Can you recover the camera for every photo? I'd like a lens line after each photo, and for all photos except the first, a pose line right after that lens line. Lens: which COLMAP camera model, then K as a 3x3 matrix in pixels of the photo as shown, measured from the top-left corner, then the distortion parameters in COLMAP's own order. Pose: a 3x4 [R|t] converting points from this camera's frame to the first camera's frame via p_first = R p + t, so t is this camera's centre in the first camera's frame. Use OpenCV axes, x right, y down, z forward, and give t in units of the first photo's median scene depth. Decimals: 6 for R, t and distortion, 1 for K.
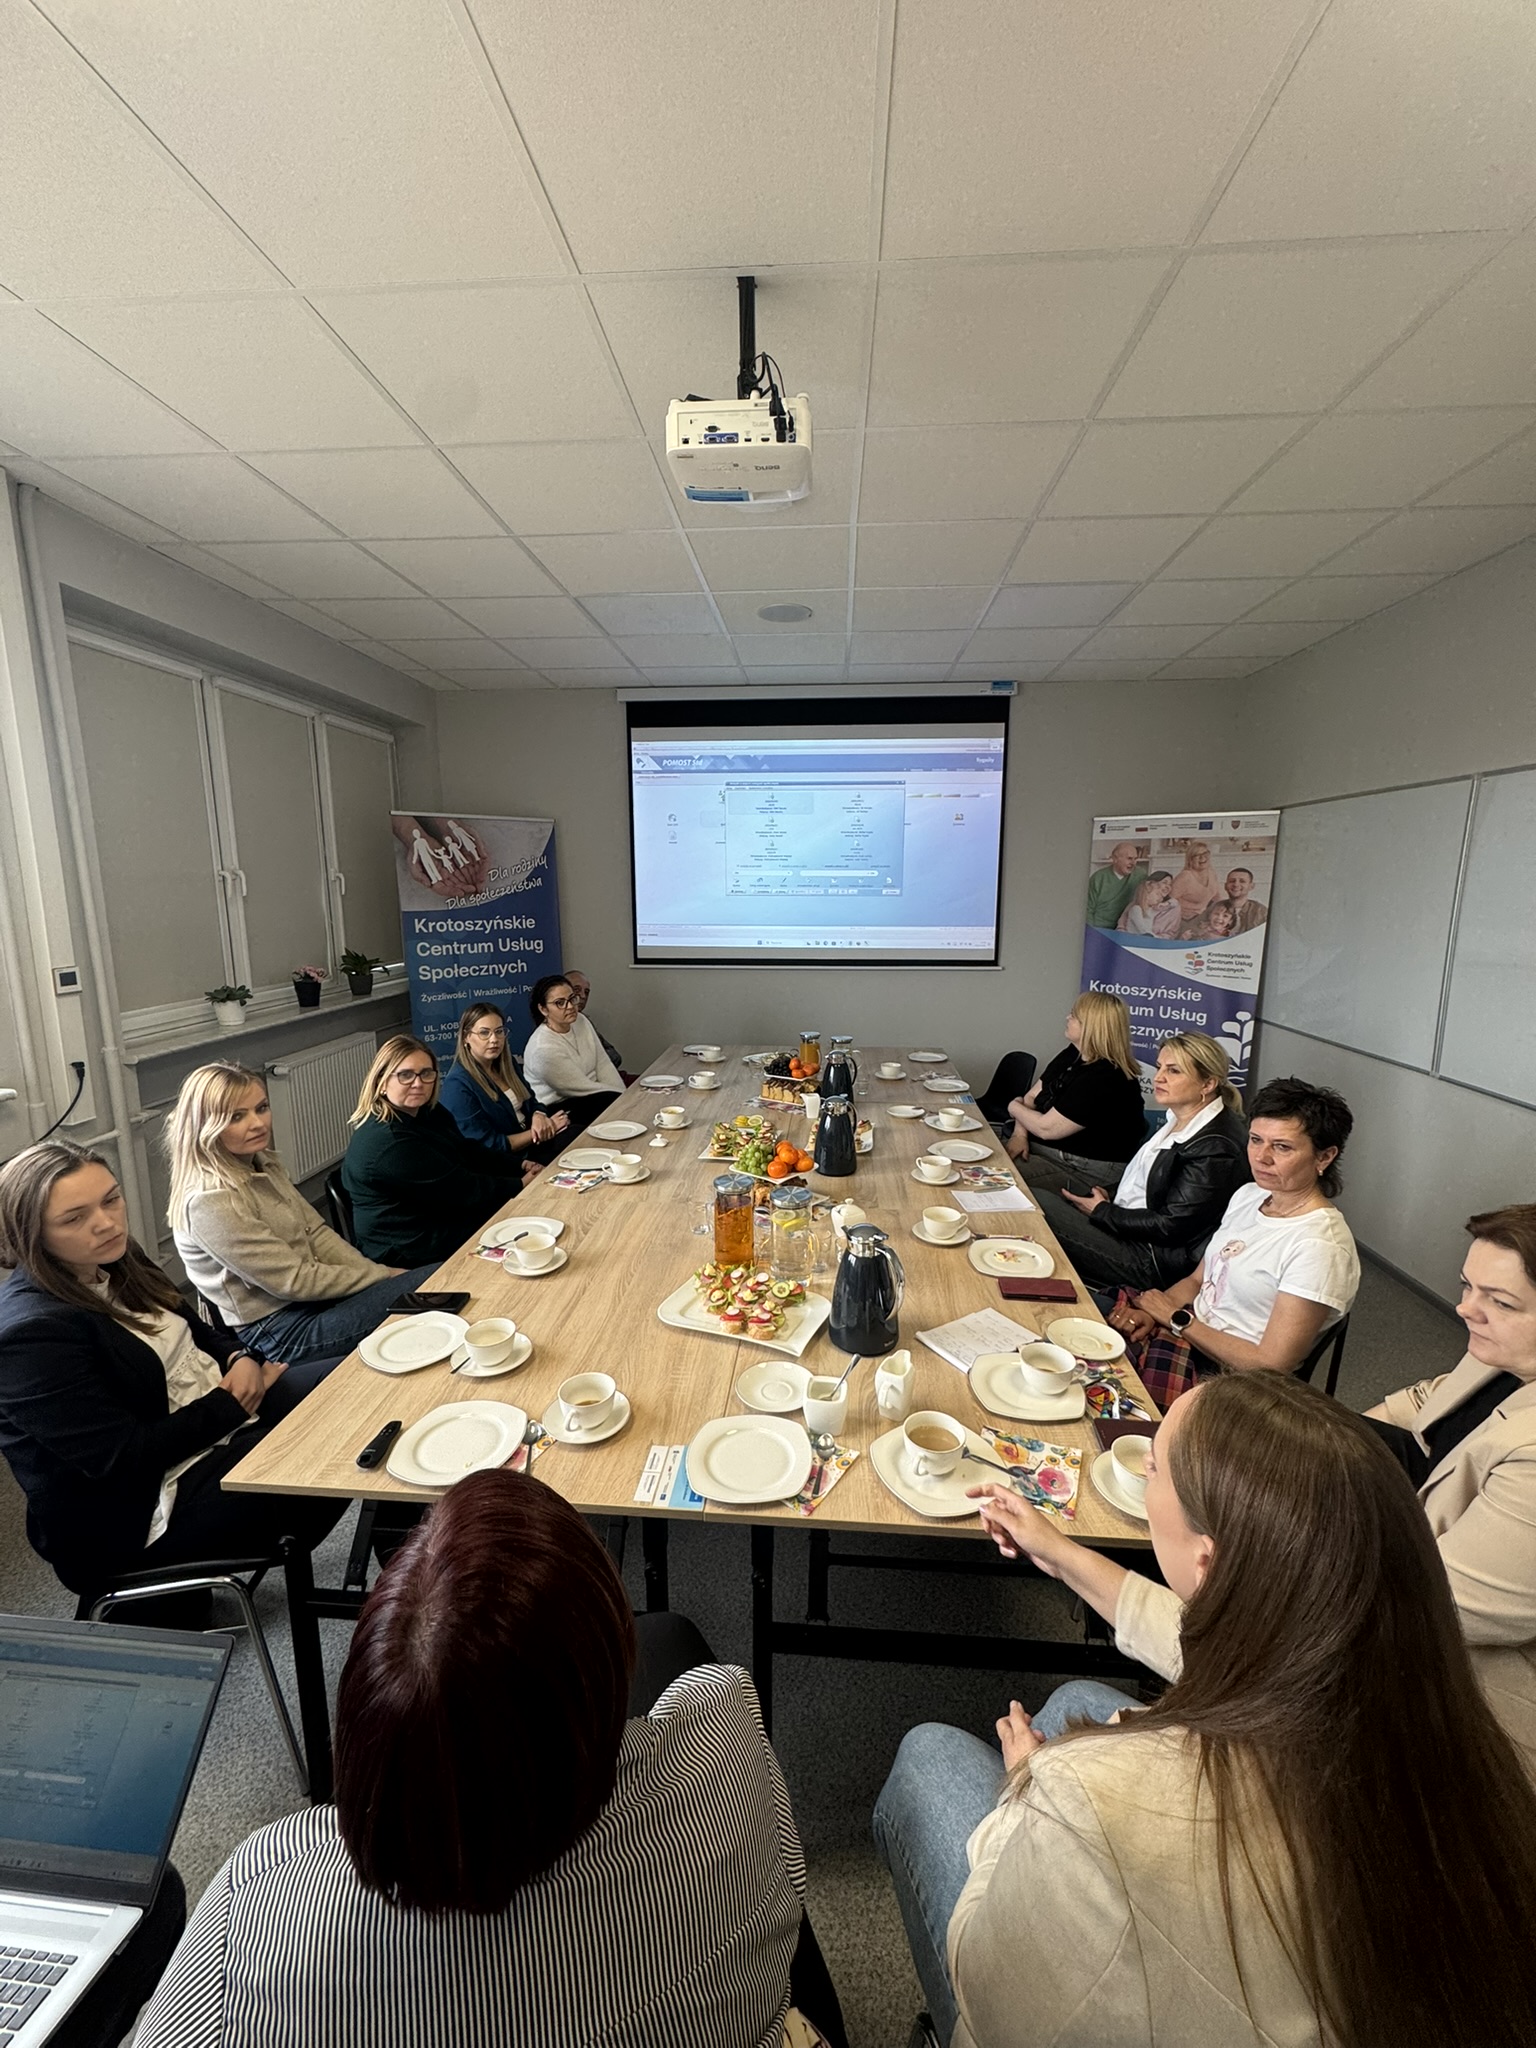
lens RADIAL K [[810.9, 0, 770.4], [0, 810.9, 1018.0], [0, 0, 1]] dist [0.000630, 0.000043]
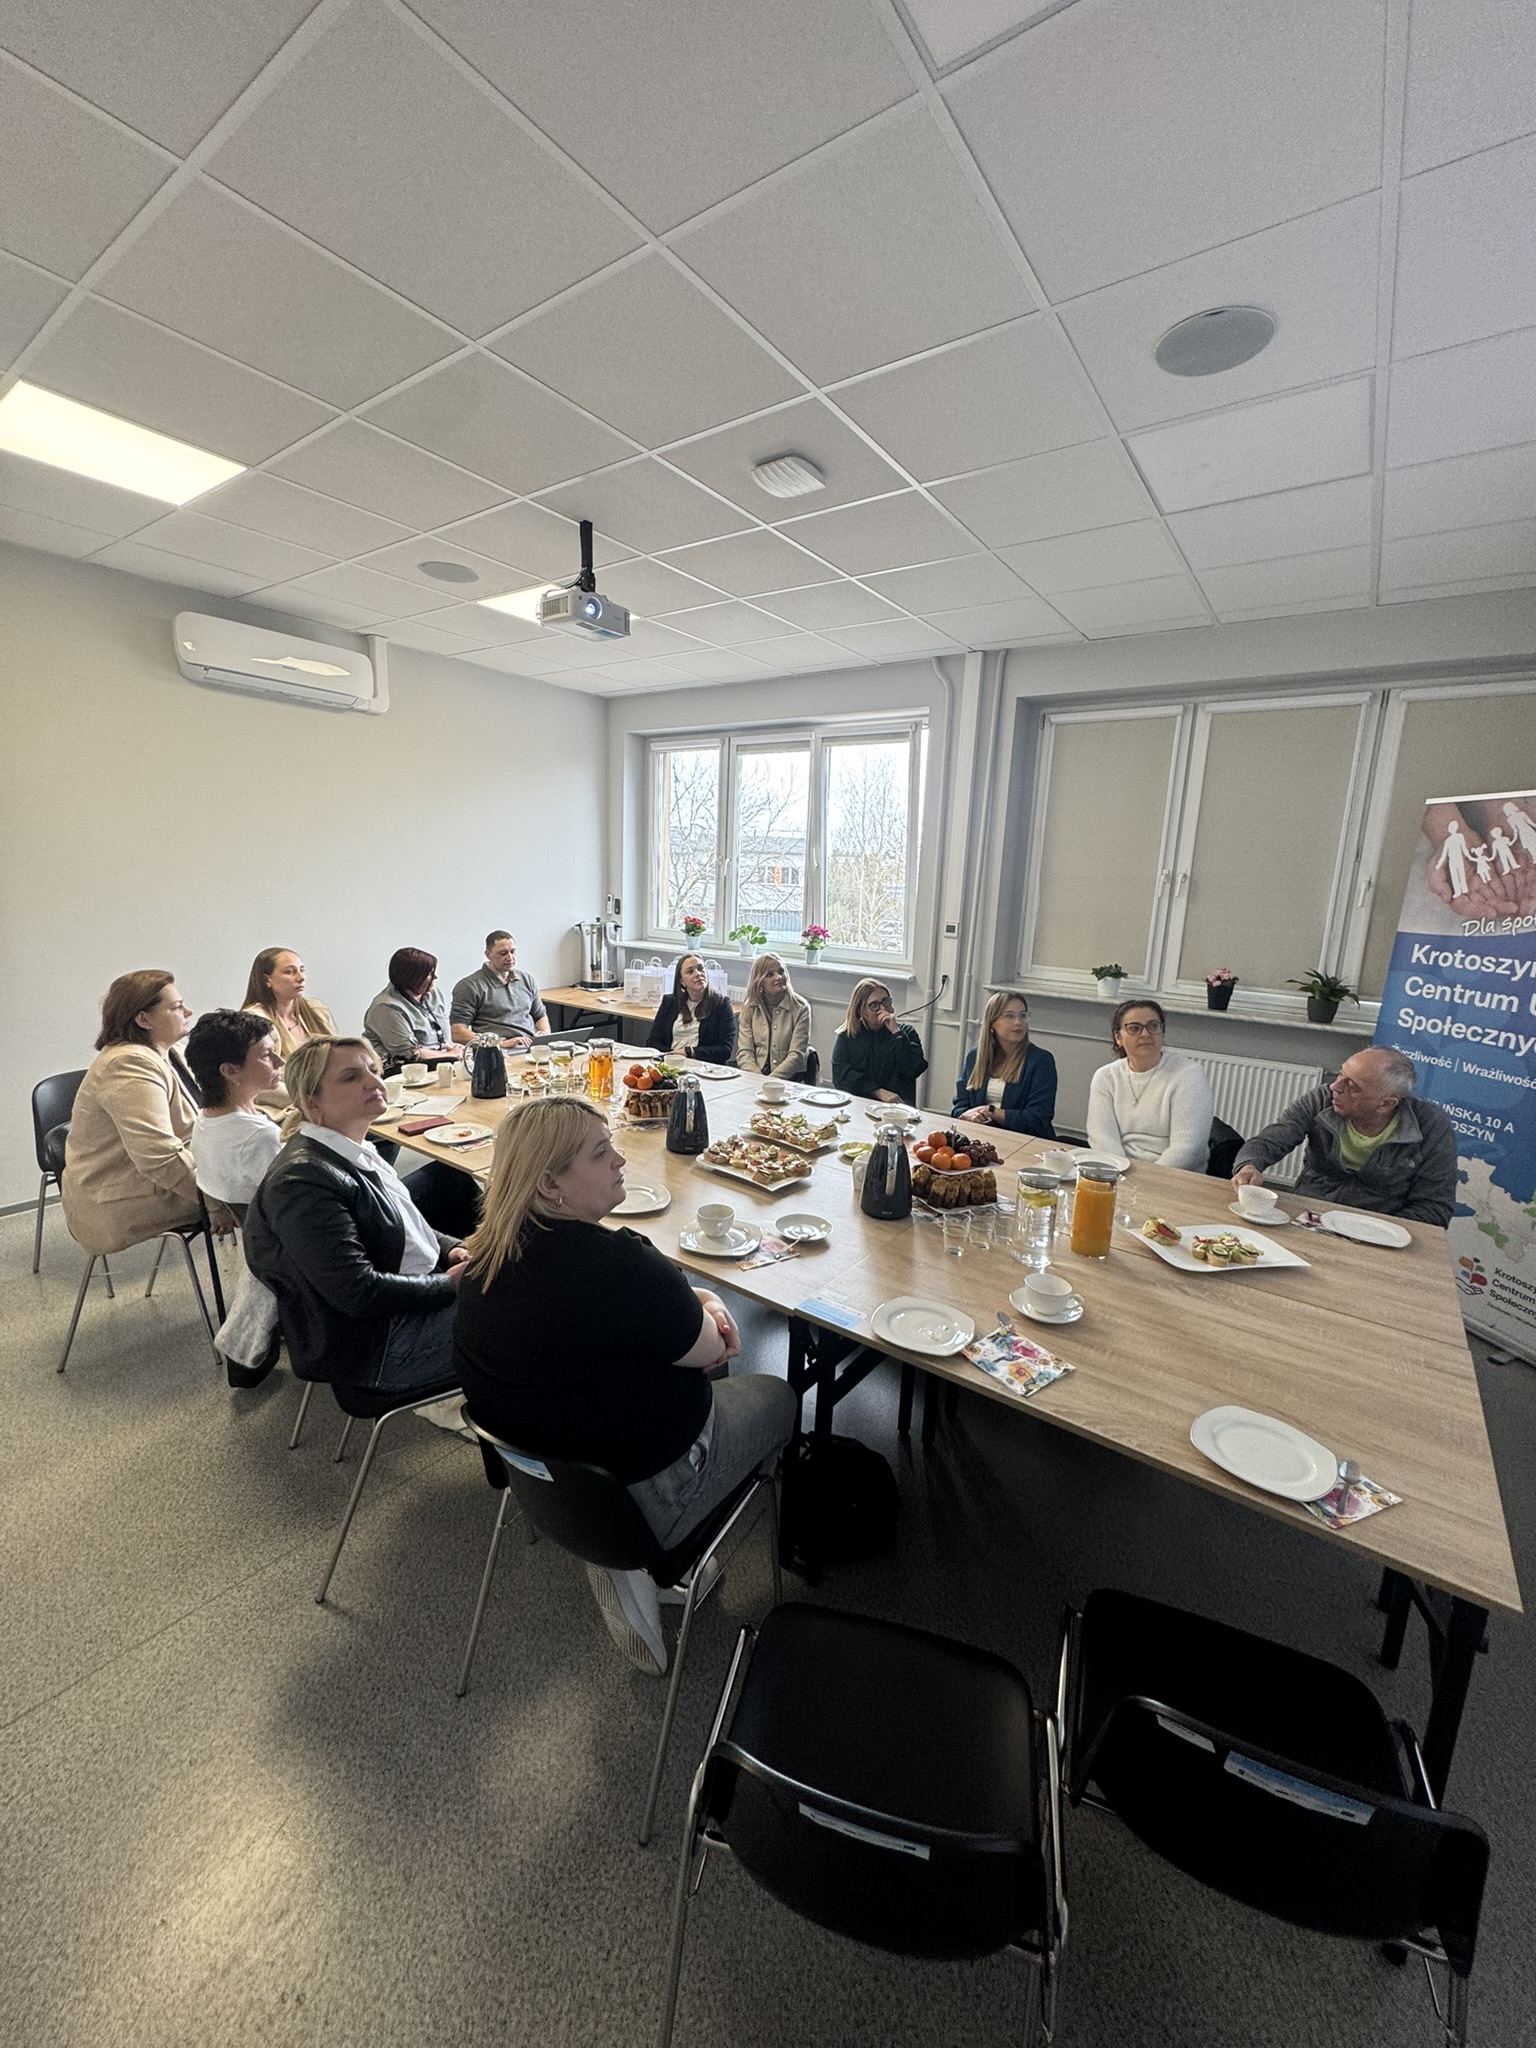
lens RADIAL K [[810.9, 0, 779.7], [0, 810.9, 1023.0], [0, 0, 1]] dist [0.000630, 0.000043]
pose [[-0.521716, 0.138094, -0.841869, 0.491380], [-0.184050, 0.945355, 0.269127, -0.144496], [0.833030, 0.295354, -0.467791, 0.873133]]
